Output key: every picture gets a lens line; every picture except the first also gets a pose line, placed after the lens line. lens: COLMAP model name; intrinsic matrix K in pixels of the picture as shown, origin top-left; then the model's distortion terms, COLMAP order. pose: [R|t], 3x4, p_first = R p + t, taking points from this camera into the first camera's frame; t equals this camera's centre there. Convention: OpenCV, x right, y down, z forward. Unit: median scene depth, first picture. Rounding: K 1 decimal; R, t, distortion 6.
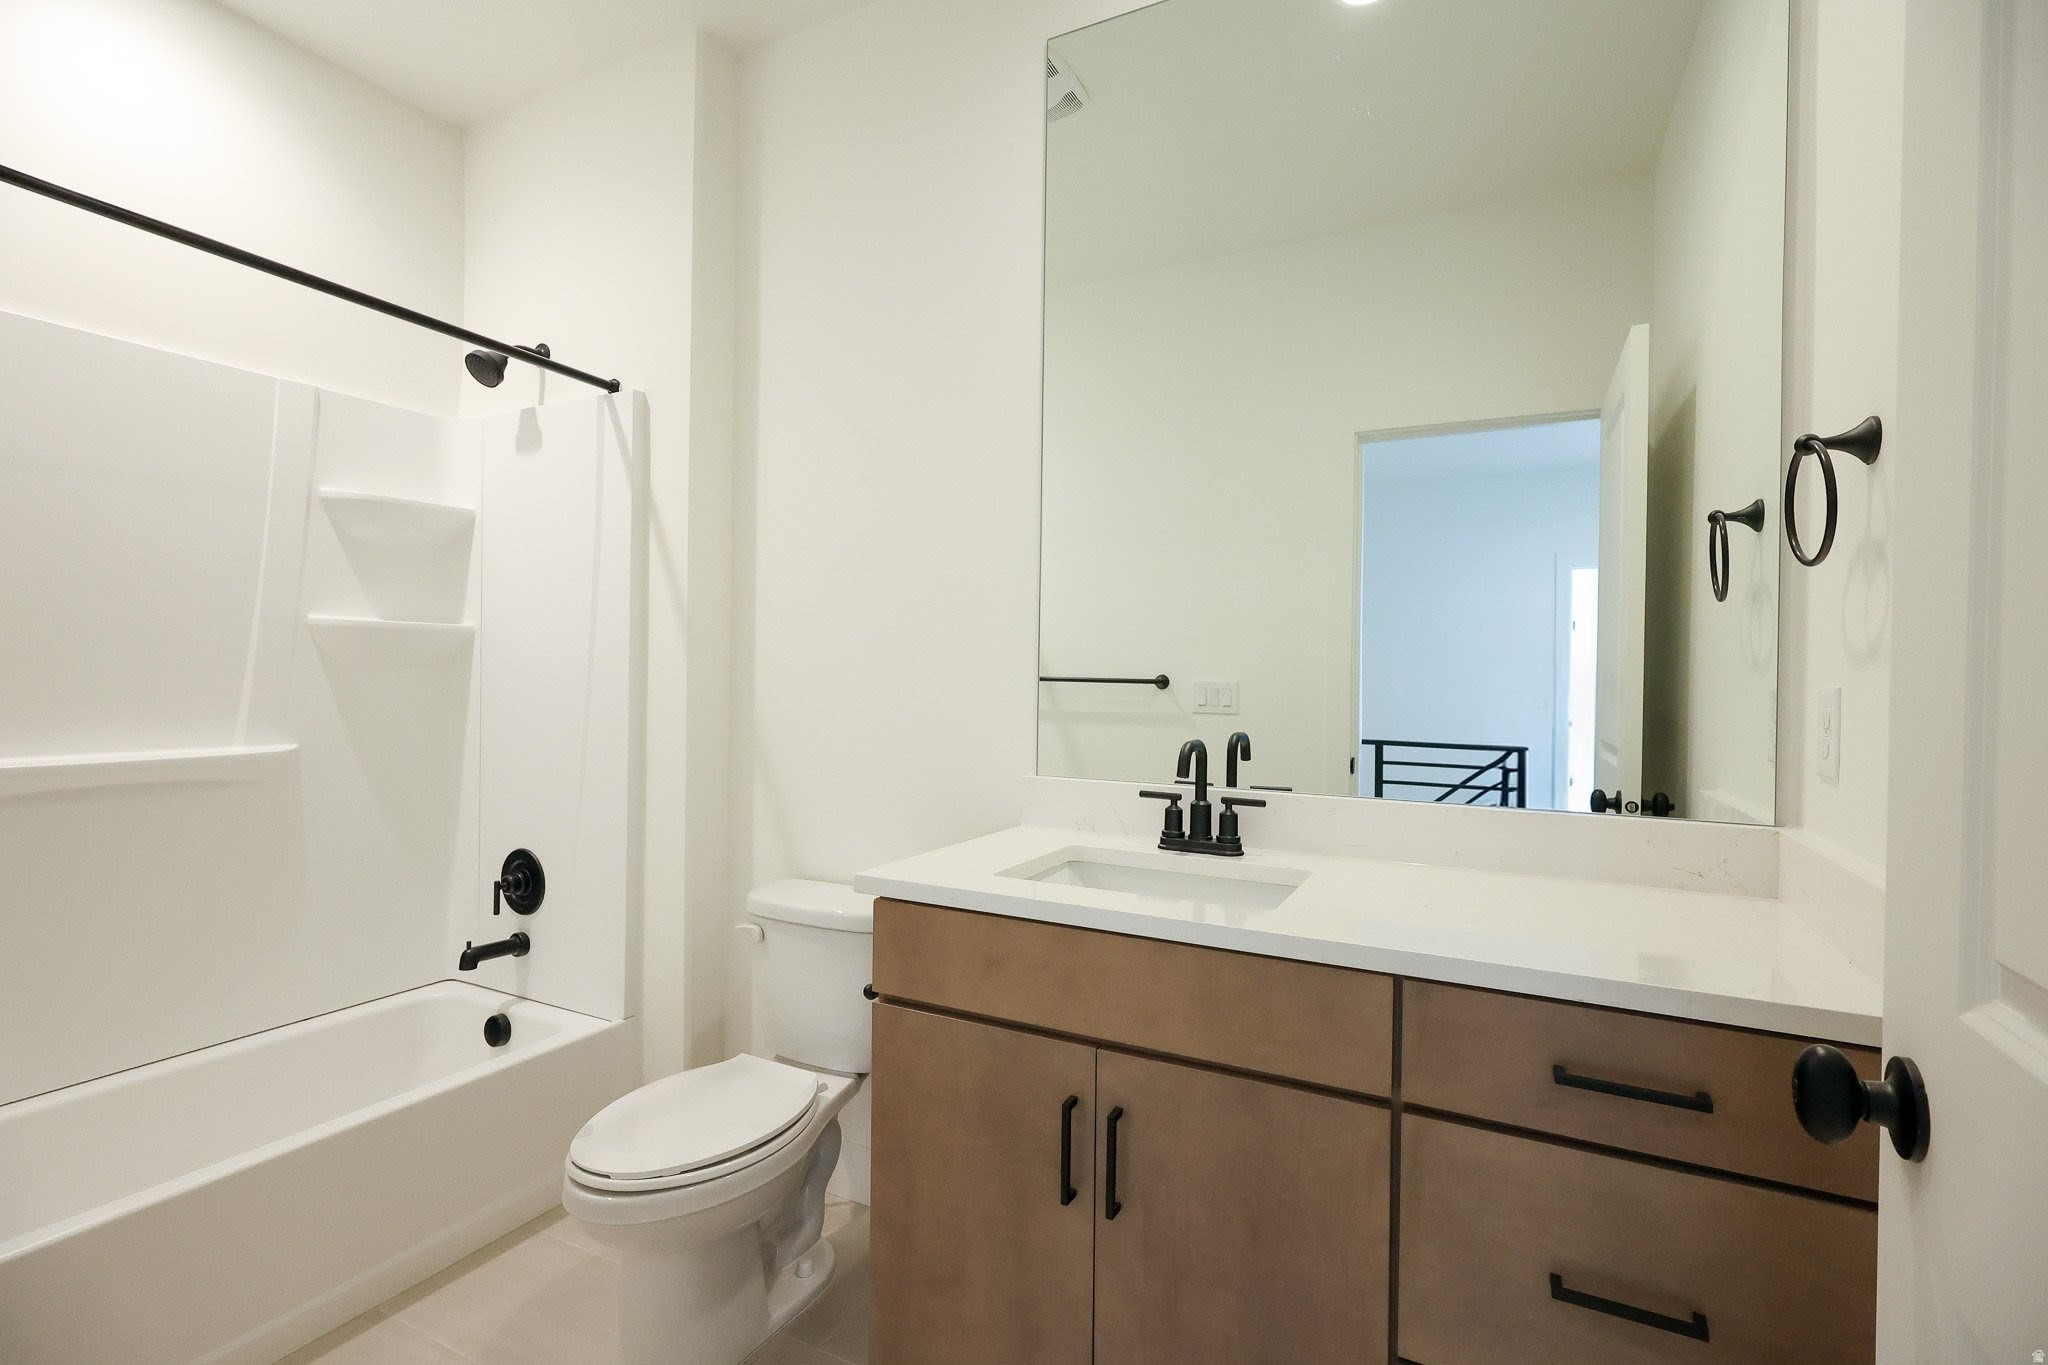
lens RADIAL K [[936.9, 0, 1031.4], [0, 936.9, 678.5], [0, 0, 1]] dist [-0.004544, 0.001460]
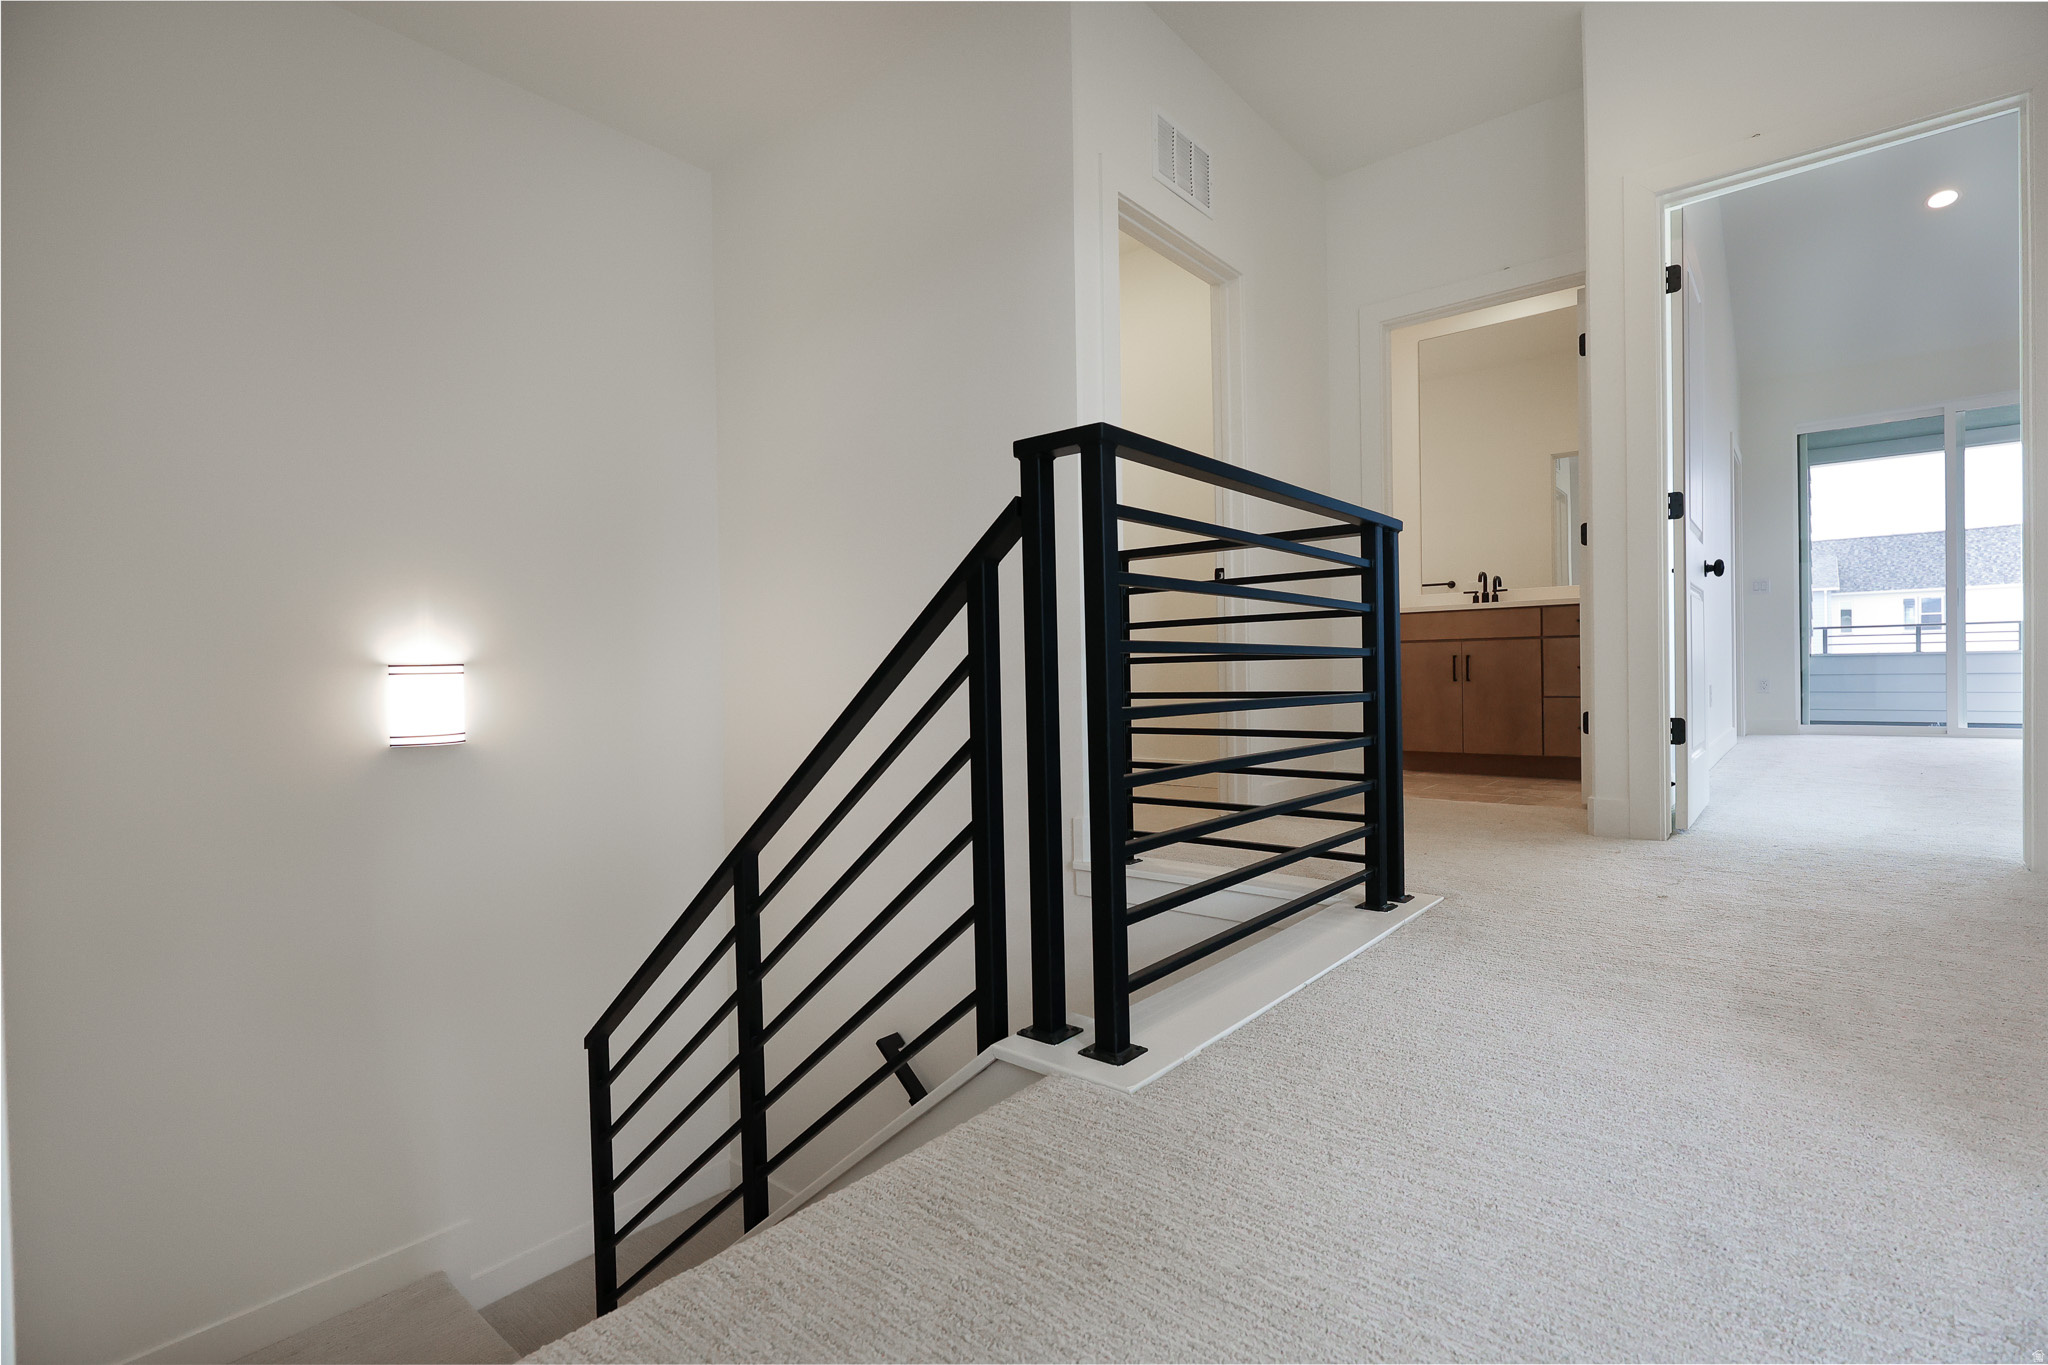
lens RADIAL K [[982.4, 0, 1021.3], [0, 982.4, 682.2], [0, 0, 1]] dist [0.011555, -0.001208]
pose [[0.974494, -0.035607, -0.221572, -0.804490], [0.035935, 0.999351, -0.002550, 0.504387], [0.221519, -0.005478, 0.975141, -3.363843]]
